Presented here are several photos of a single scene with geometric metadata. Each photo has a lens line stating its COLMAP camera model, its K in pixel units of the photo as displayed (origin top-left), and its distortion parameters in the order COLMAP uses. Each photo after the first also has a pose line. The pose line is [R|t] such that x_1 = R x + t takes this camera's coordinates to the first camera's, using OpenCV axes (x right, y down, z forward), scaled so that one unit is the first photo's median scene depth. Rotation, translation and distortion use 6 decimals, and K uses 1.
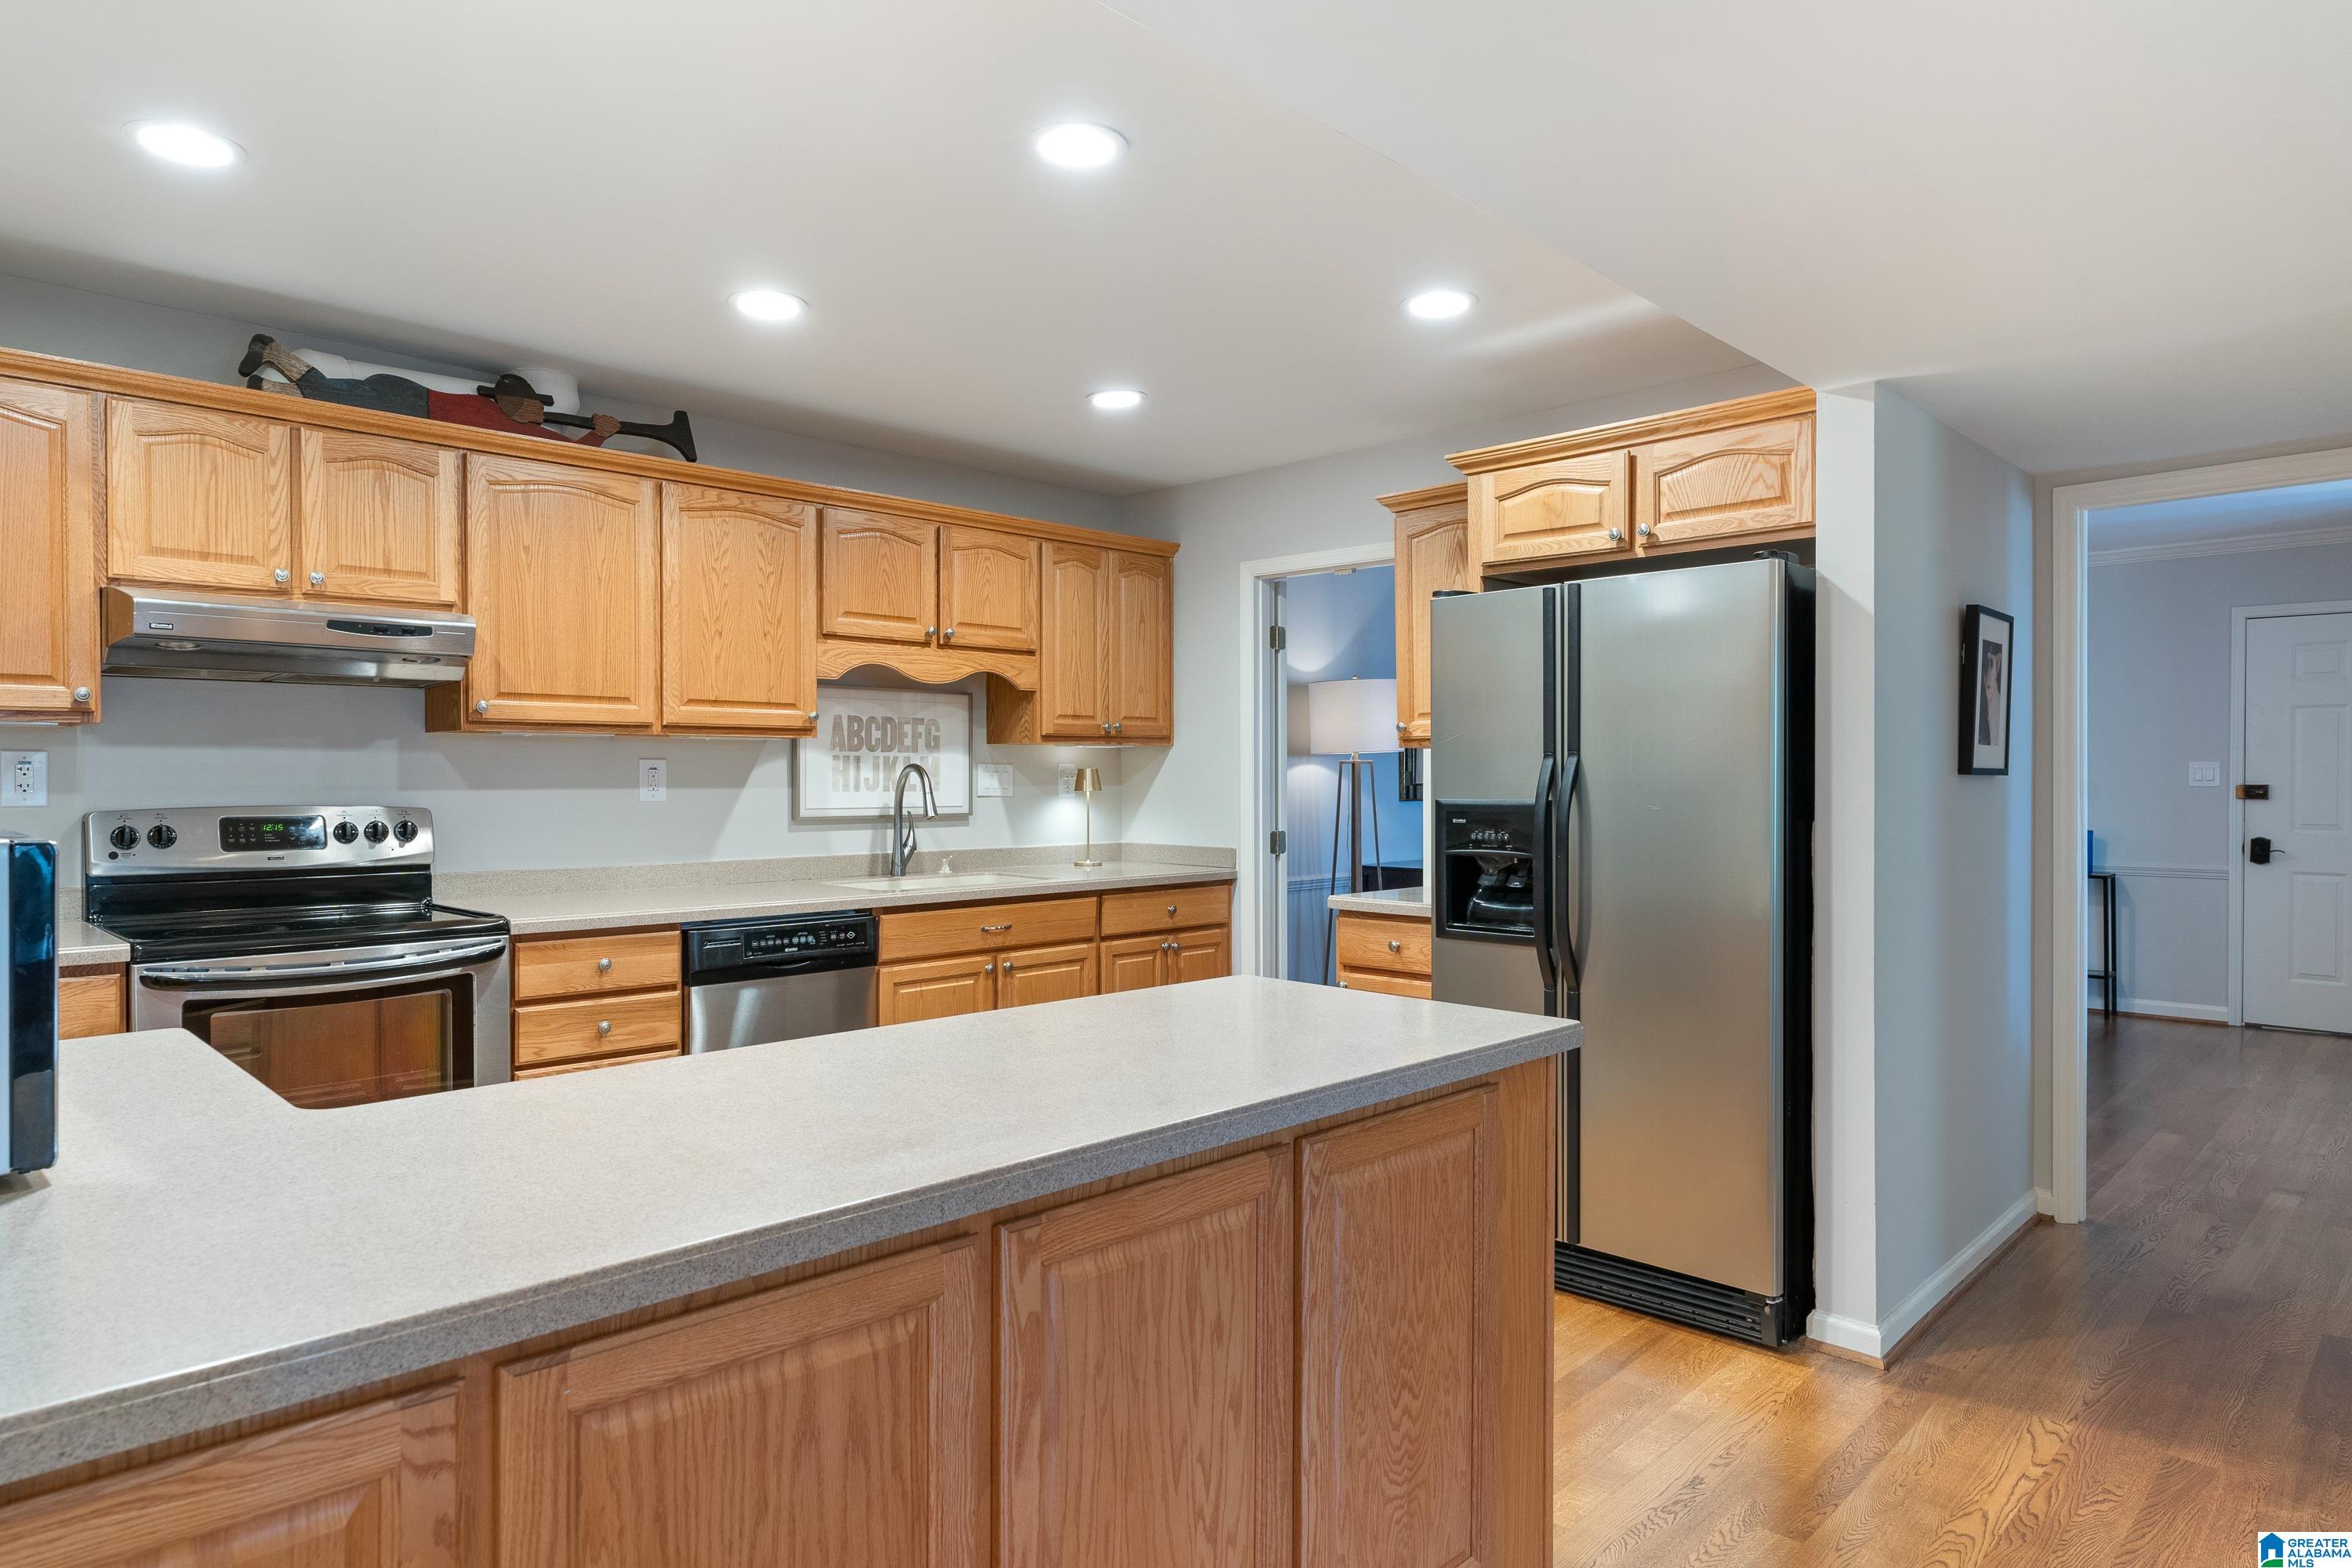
lens RADIAL K [[1363.9, 0, 1181.7], [0, 1363.9, 785.8], [0, 0, 1]] dist [0.000122, -0.001819]
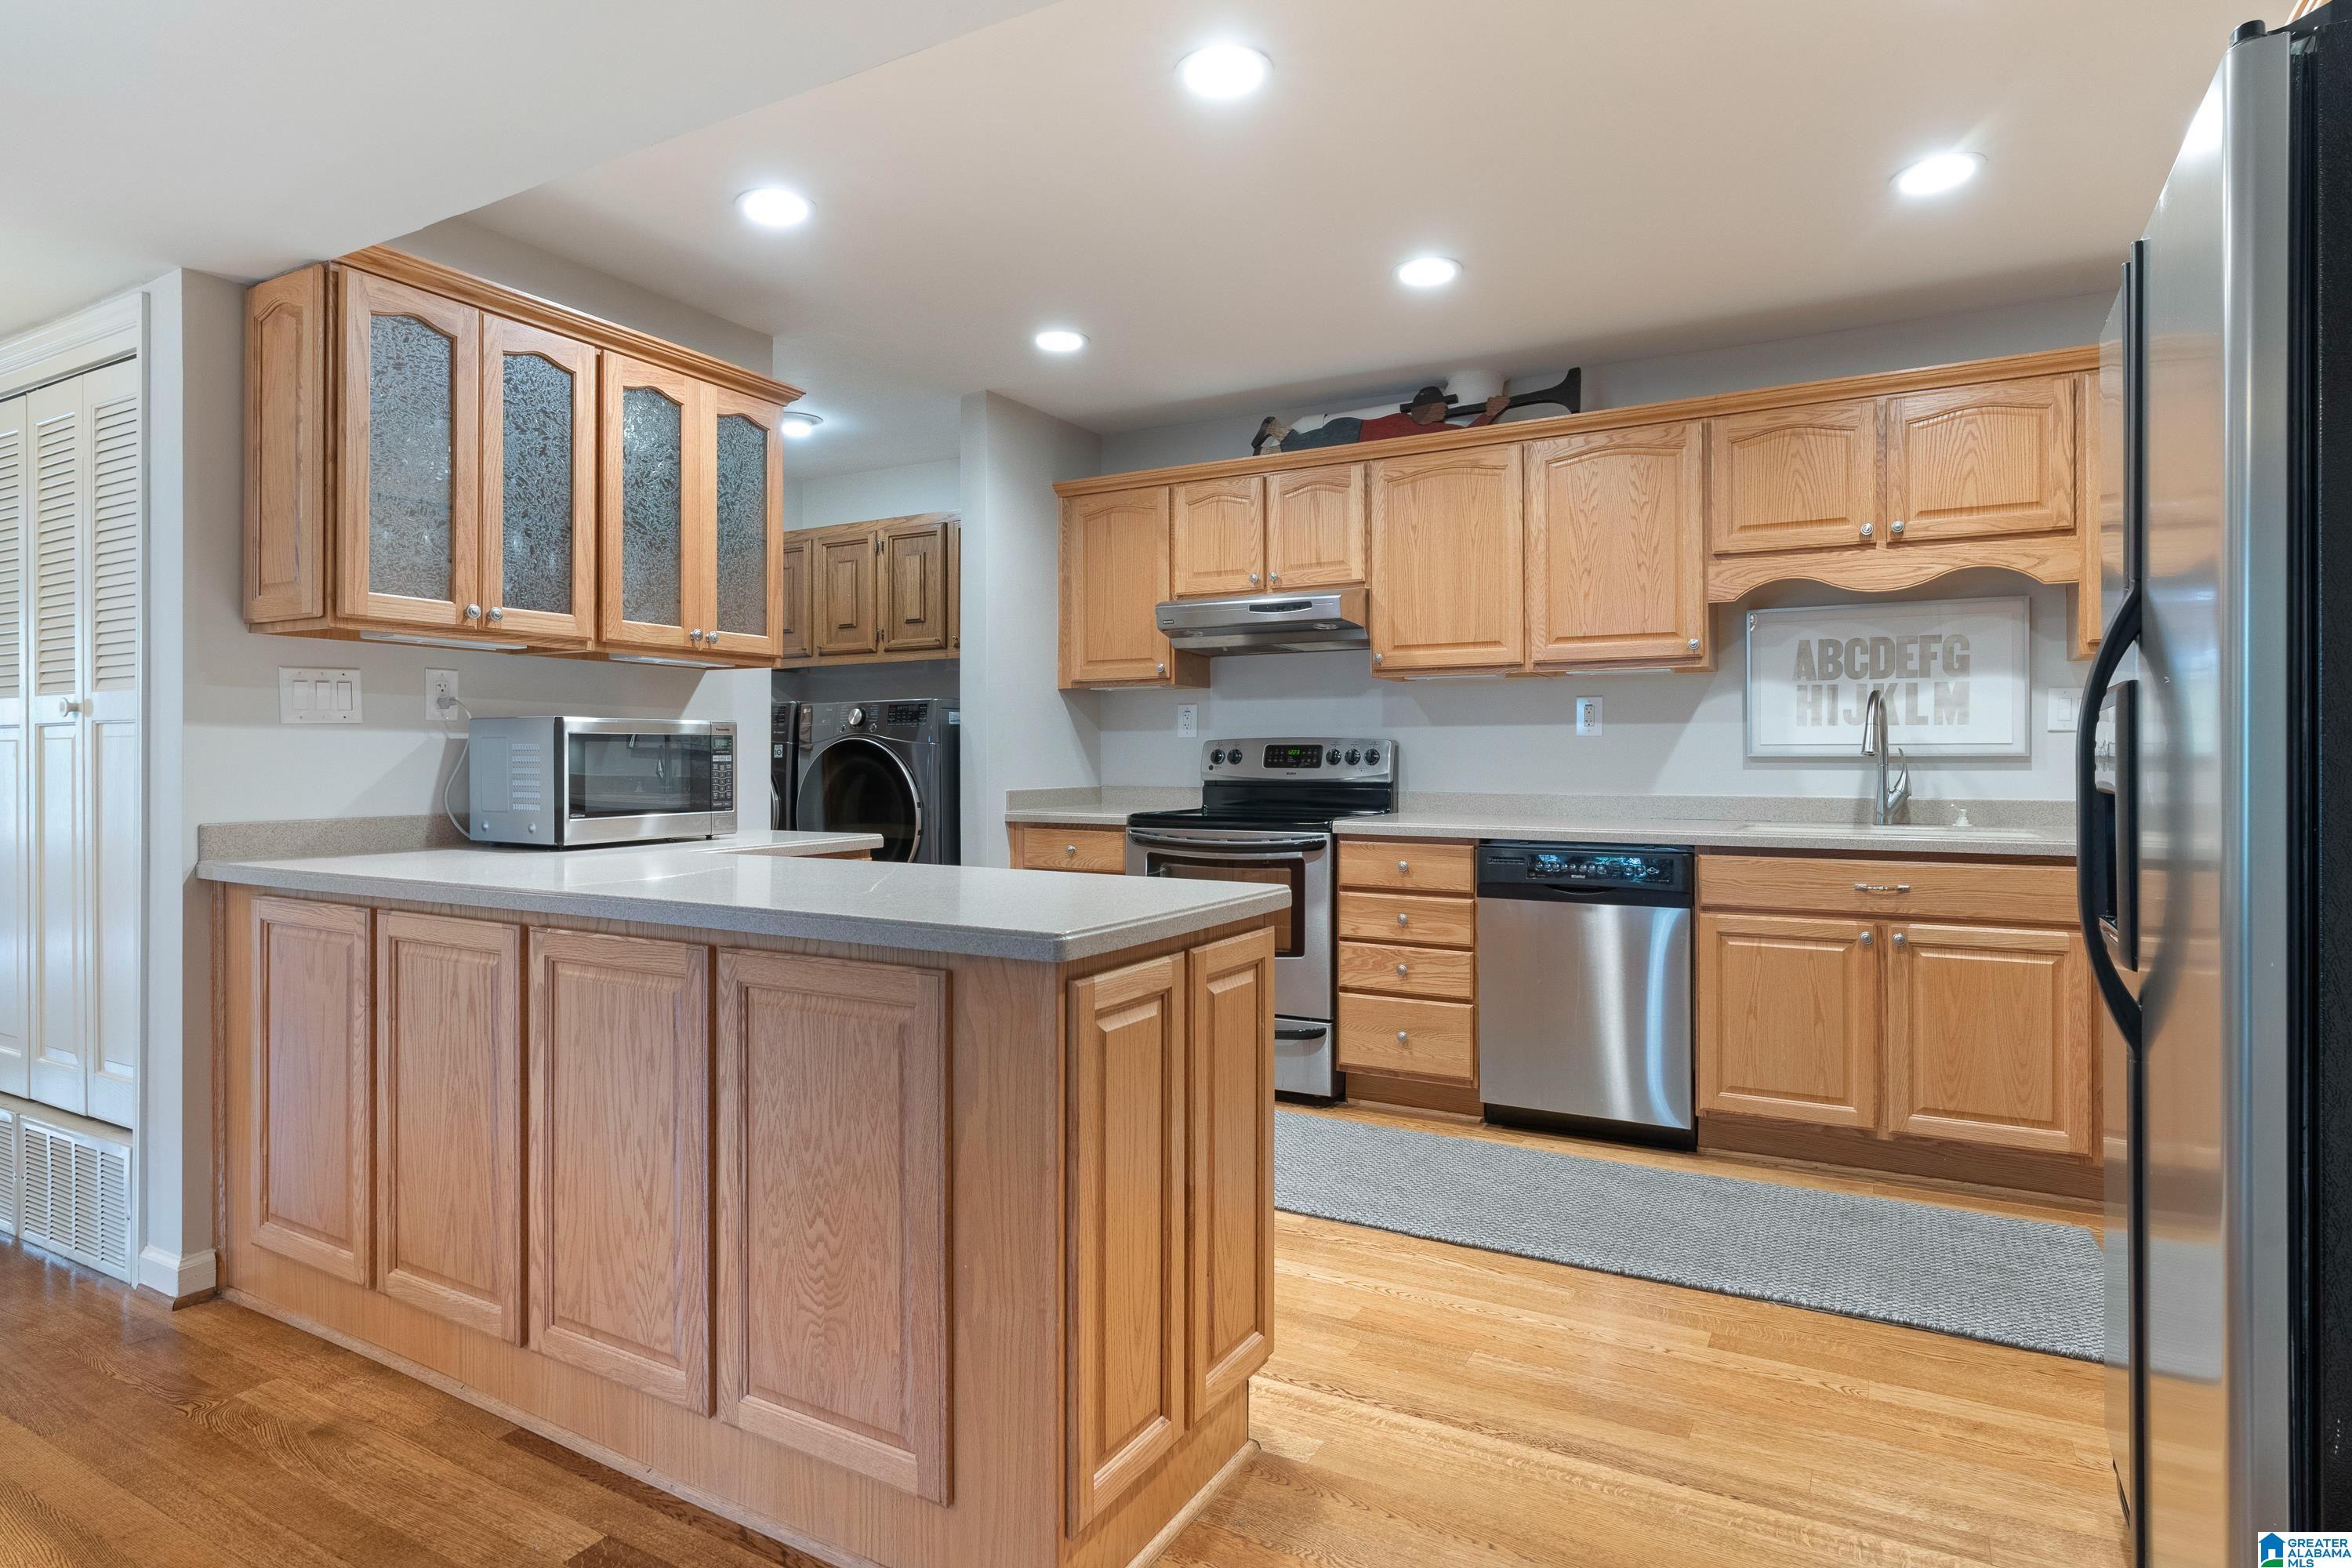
lens RADIAL K [[1289.6, 0, 1152.8], [0, 1289.6, 756.7], [0, 0, 1]] dist [-0.006390, 0.003960]
pose [[0.254191, -0.002509, -0.967151, 0.535946], [-0.006118, 0.999972, -0.004202, 0.036136], [0.967135, 0.006985, 0.254169, 0.438606]]
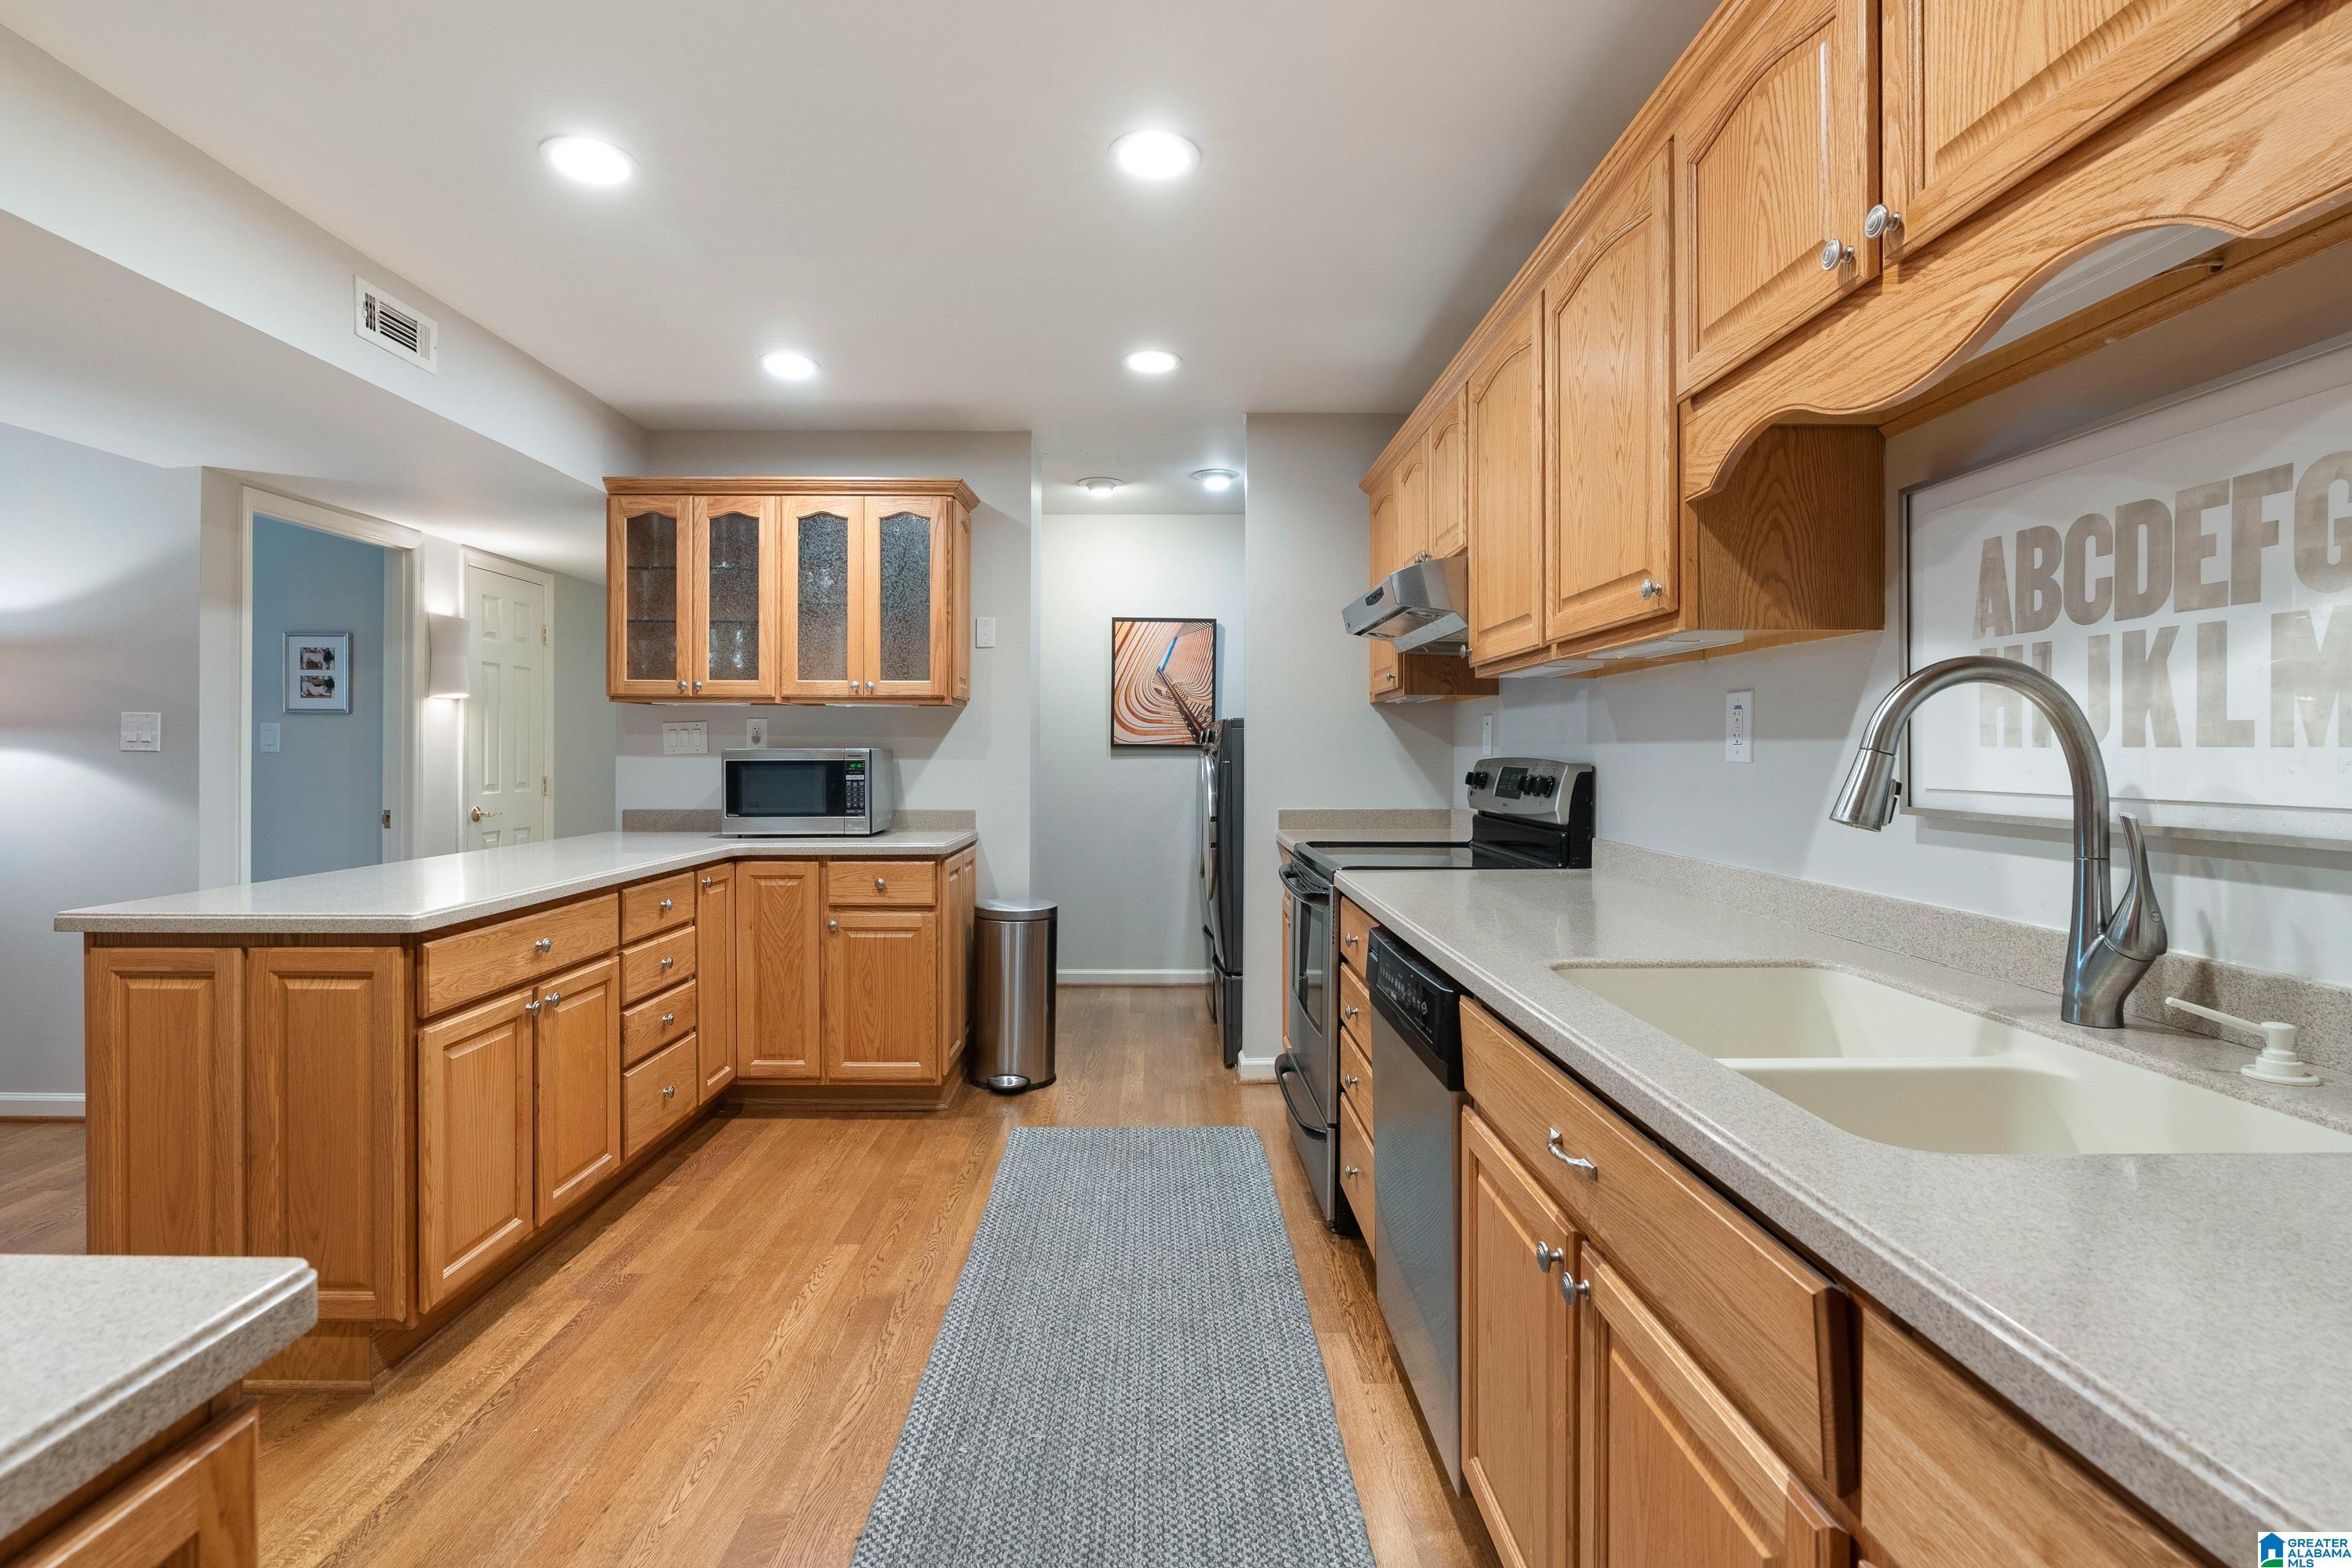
lens RADIAL K [[1074.7, 0, 1170.5], [0, 1074.7, 751.7], [0, 0, 1]] dist [-0.021856, 0.000524]
pose [[-0.706832, -0.002757, -0.707376, 0.126468], [-0.008116, 0.999958, 0.004212, 0.007464], [0.707335, 0.008718, -0.706825, 1.230620]]
